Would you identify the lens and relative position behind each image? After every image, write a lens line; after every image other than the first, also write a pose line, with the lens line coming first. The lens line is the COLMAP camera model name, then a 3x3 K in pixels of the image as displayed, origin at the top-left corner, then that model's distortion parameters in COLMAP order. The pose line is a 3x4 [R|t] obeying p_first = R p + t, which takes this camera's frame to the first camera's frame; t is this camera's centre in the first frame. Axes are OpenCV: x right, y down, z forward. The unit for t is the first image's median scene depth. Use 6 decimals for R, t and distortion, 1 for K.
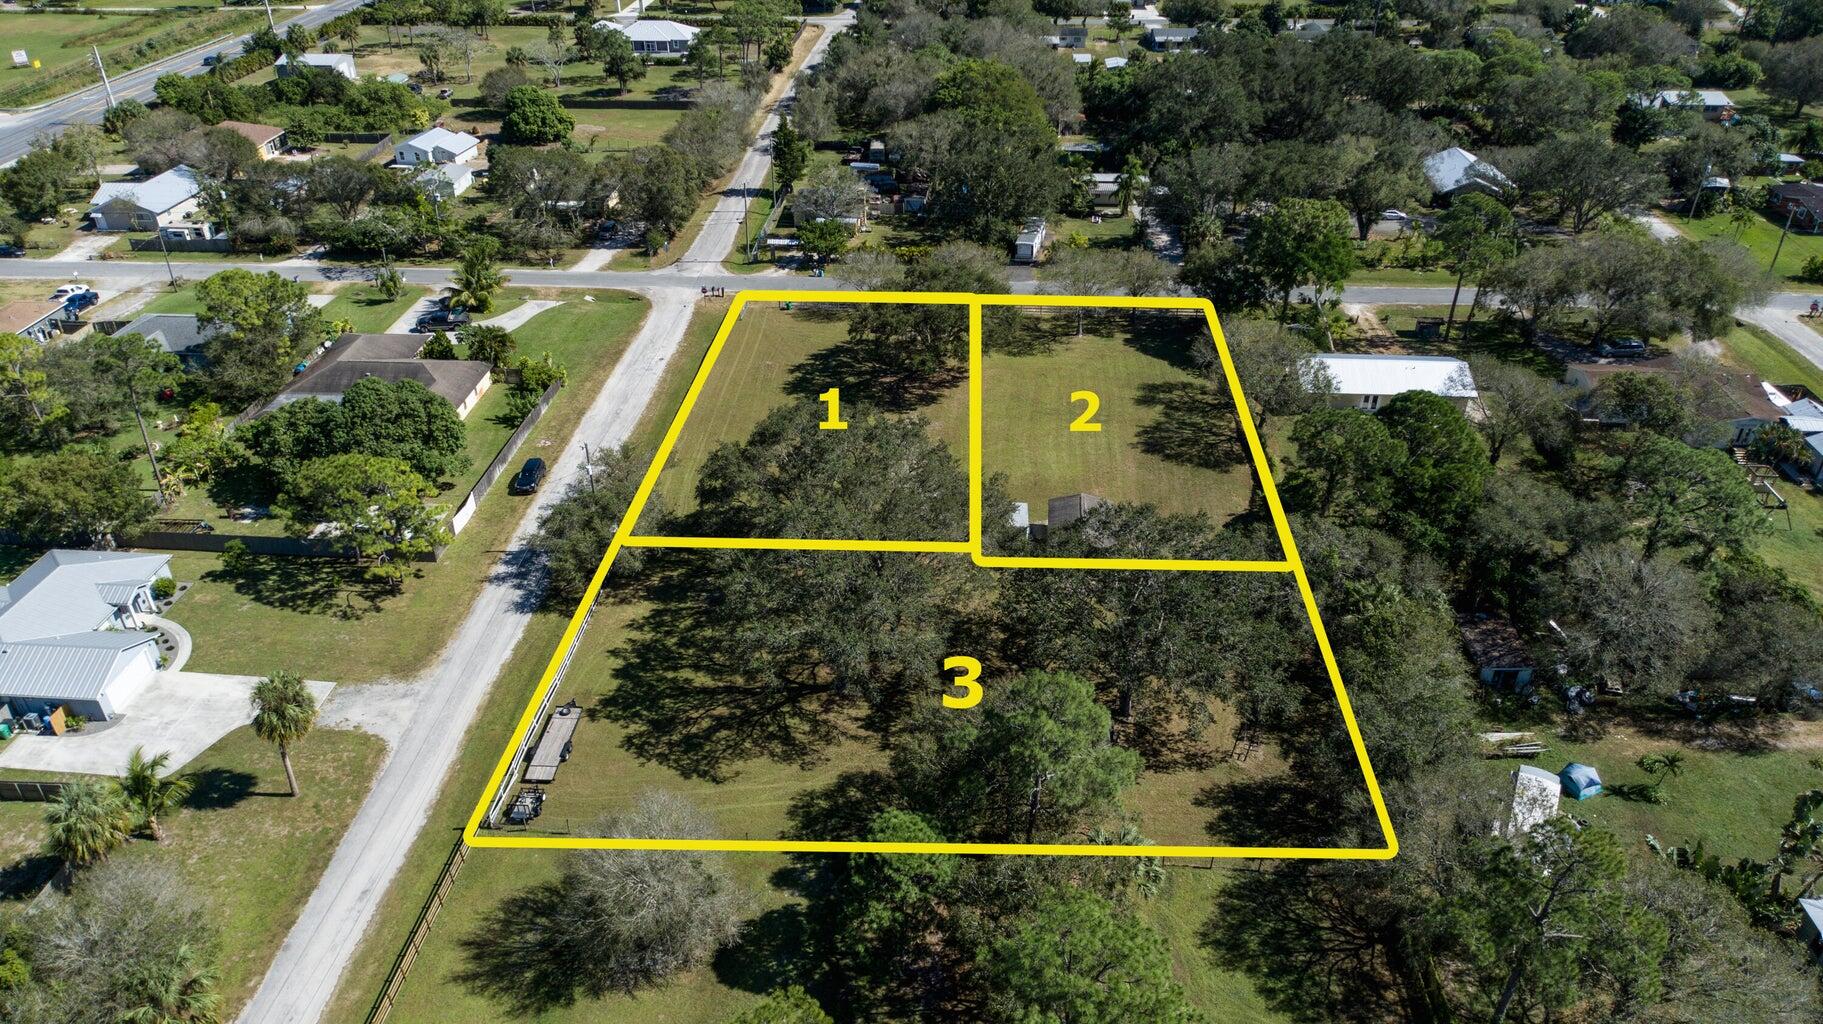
lens RADIAL K [[1240.9, 0, 911.5], [0, 1240.9, 512.0], [0, 0, 1]] dist [0.007027, 0.001238]
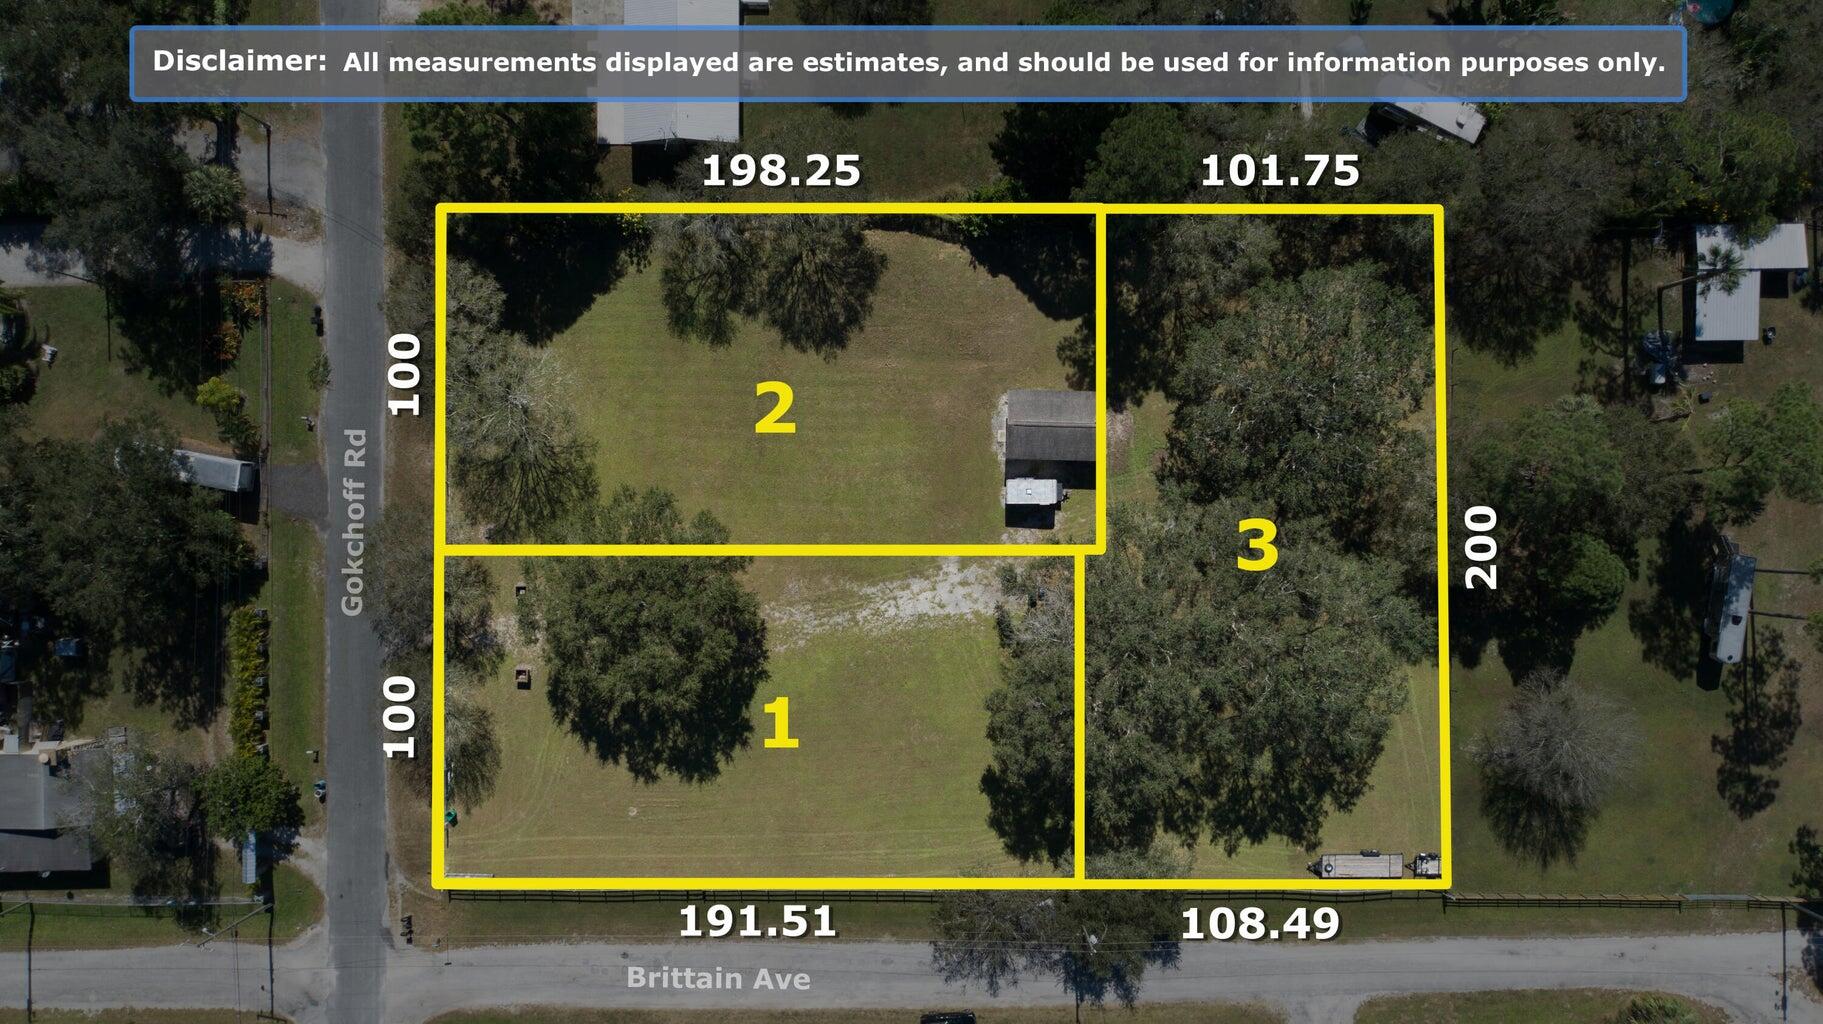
lens RADIAL K [[1245.5, 0, 911.5], [0, 1245.5, 512.0], [0, 0, 1]] dist [-0.003355, 0.002131]
pose [[-0.070056, -0.997543, -0.000704, 0.080605], [0.533652, -0.038074, 0.844847, -0.922545], [-0.842797, 0.058811, 0.535008, 0.592096]]
